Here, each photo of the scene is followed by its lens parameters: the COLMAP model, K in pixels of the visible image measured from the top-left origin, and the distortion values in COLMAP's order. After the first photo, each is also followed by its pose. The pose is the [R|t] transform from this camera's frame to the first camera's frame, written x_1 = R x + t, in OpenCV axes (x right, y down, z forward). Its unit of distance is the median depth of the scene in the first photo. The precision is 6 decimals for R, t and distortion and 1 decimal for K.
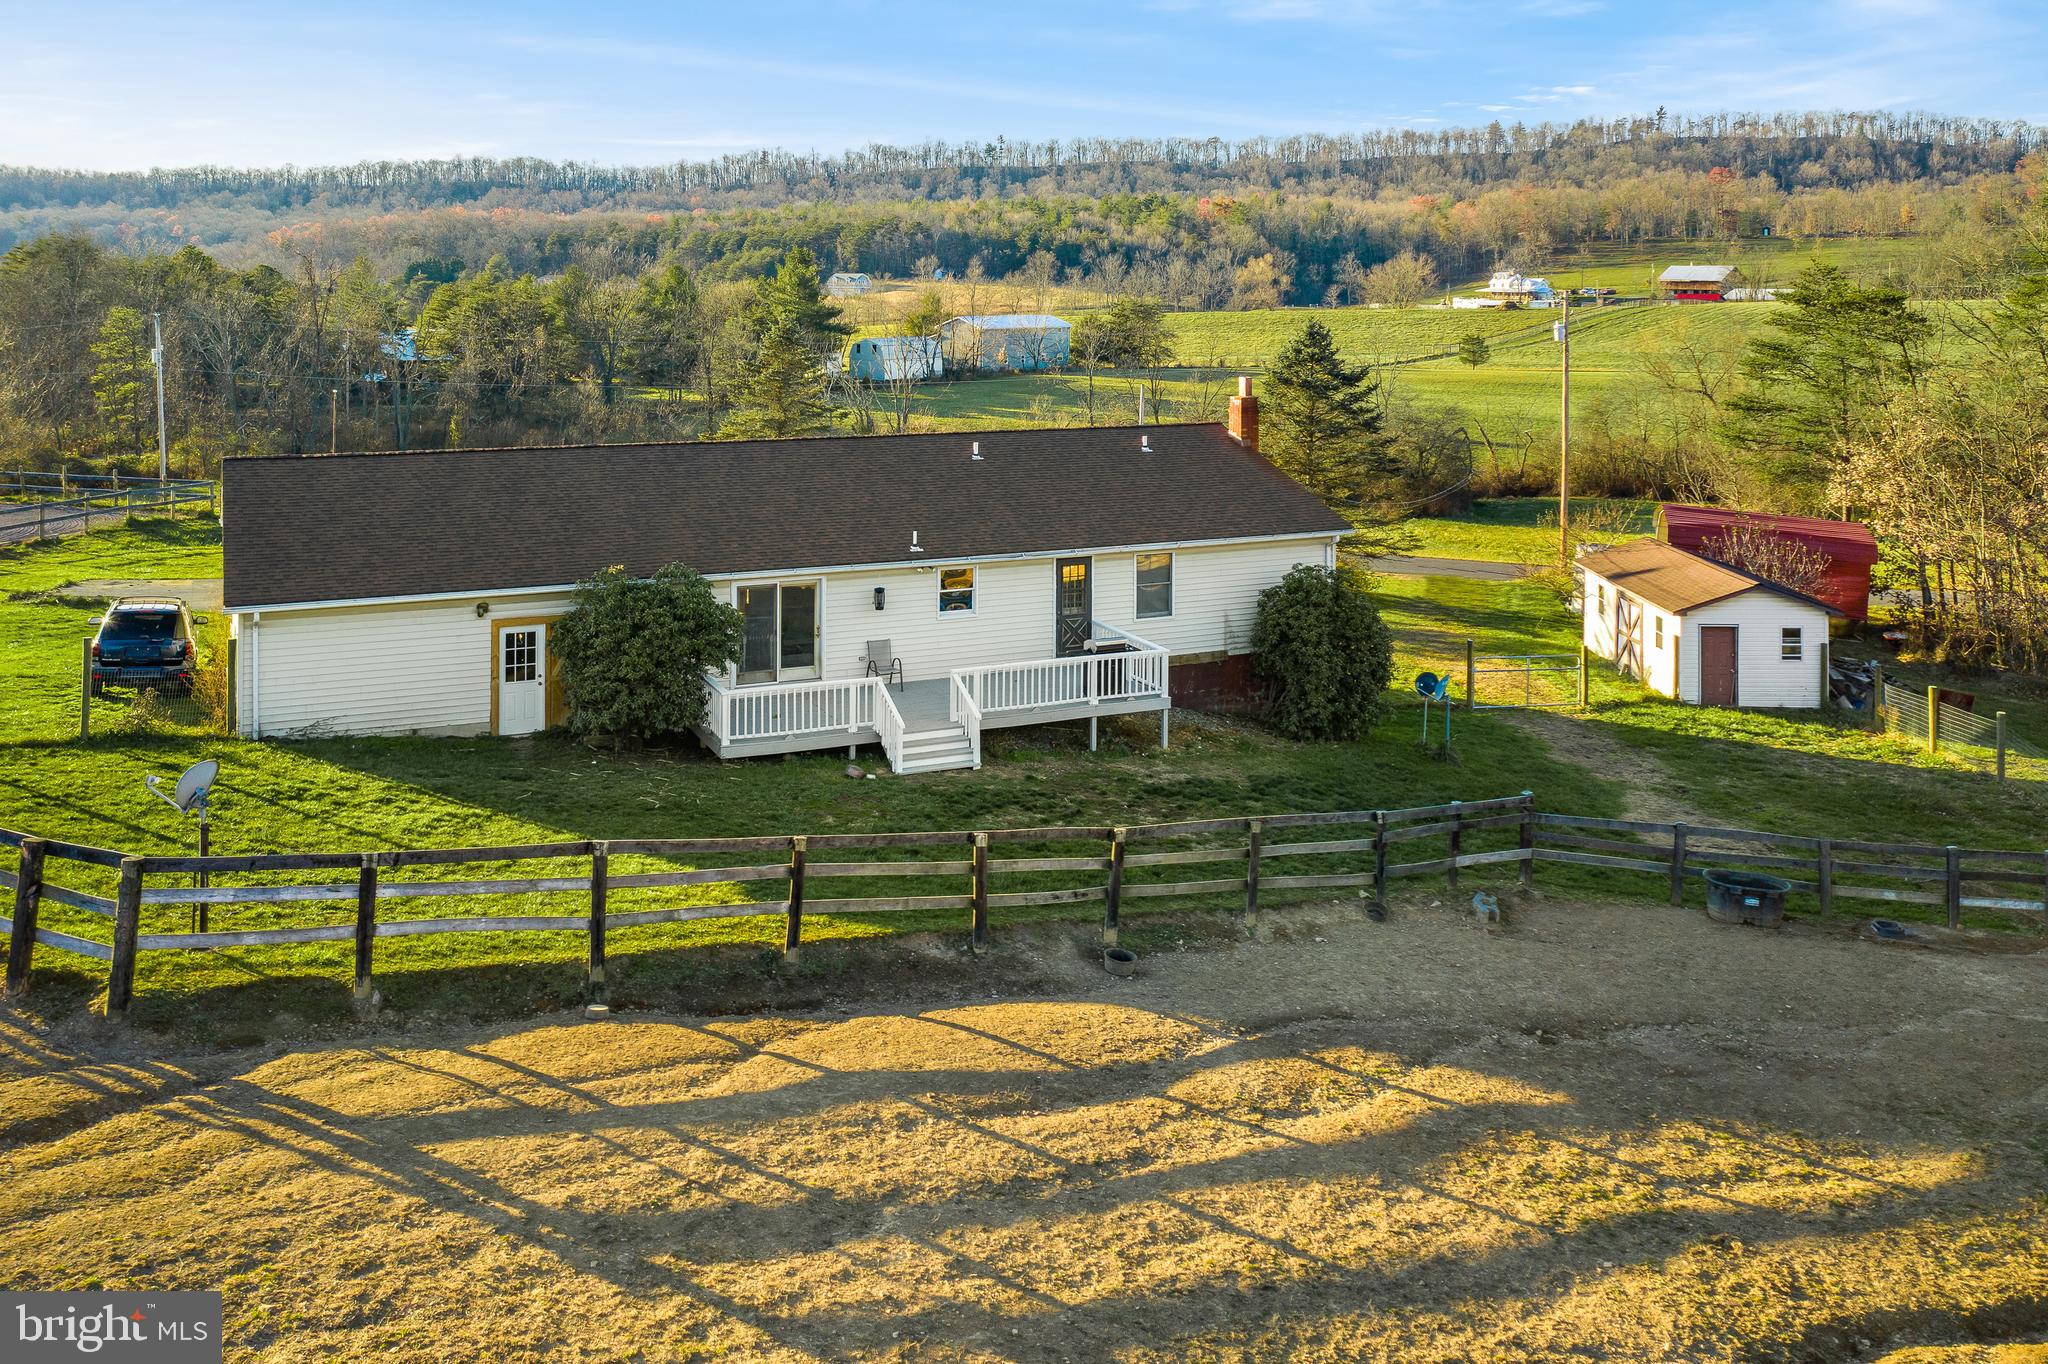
lens RADIAL K [[1835.8, 0, 1029.8], [0, 1835.8, 675.2], [0, 0, 1]] dist [0.000189, -0.014903]
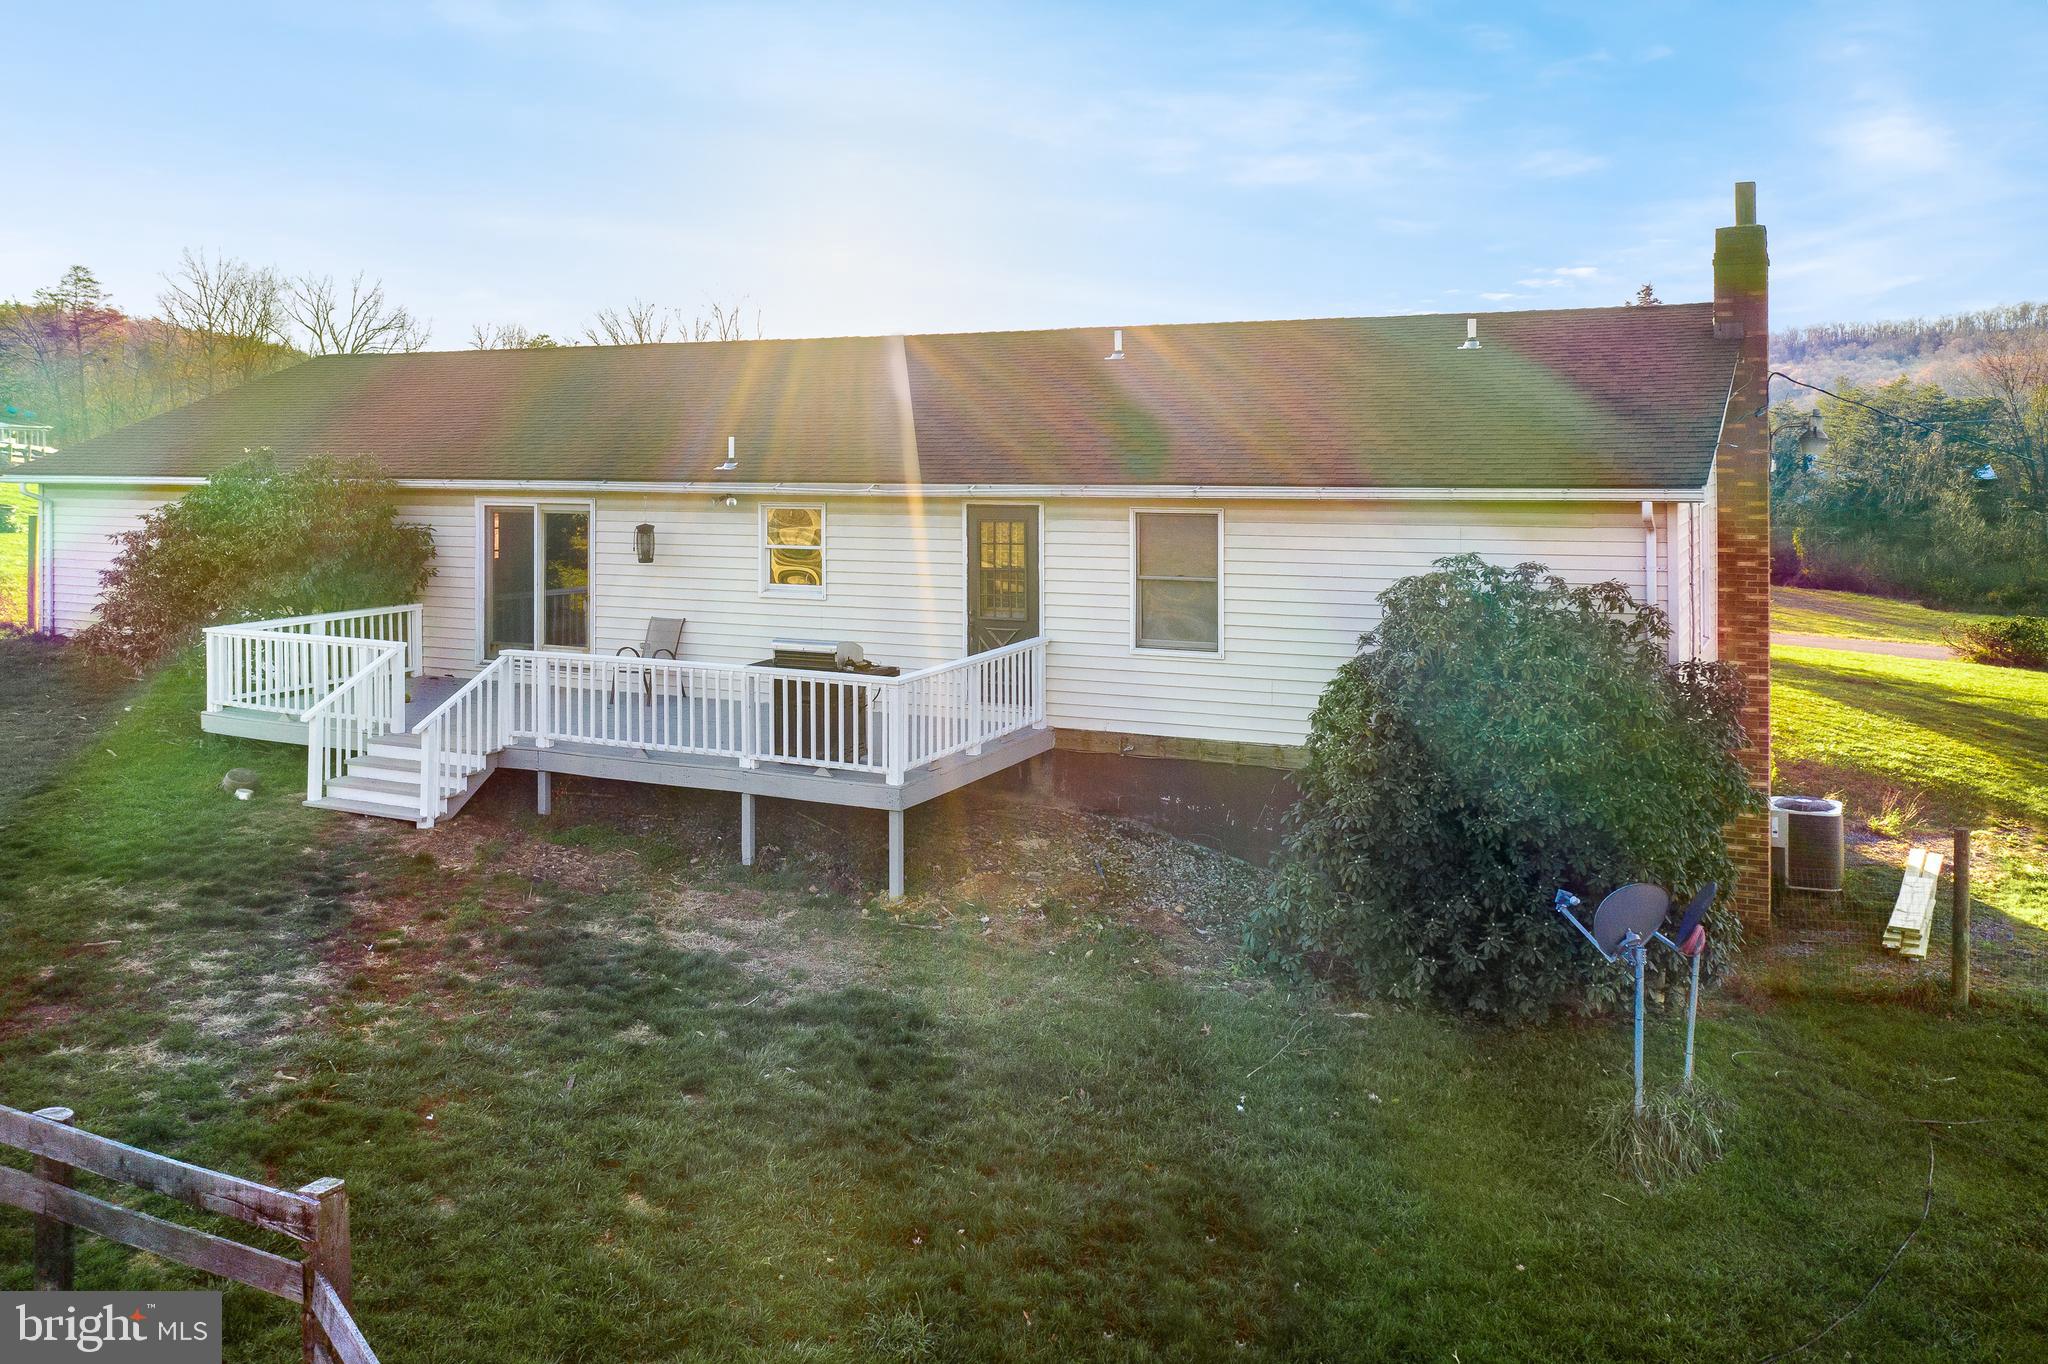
lens RADIAL K [[1835.8, 0, 1023.4], [0, 1835.8, 685.7], [0, 0, 1]] dist [0.000189, -0.014903]
pose [[0.652105, 0.103042, -0.751094, 0.422281], [-0.165411, 0.986190, -0.008317, -0.012465], [0.739864, 0.129663, 0.660143, 0.702911]]
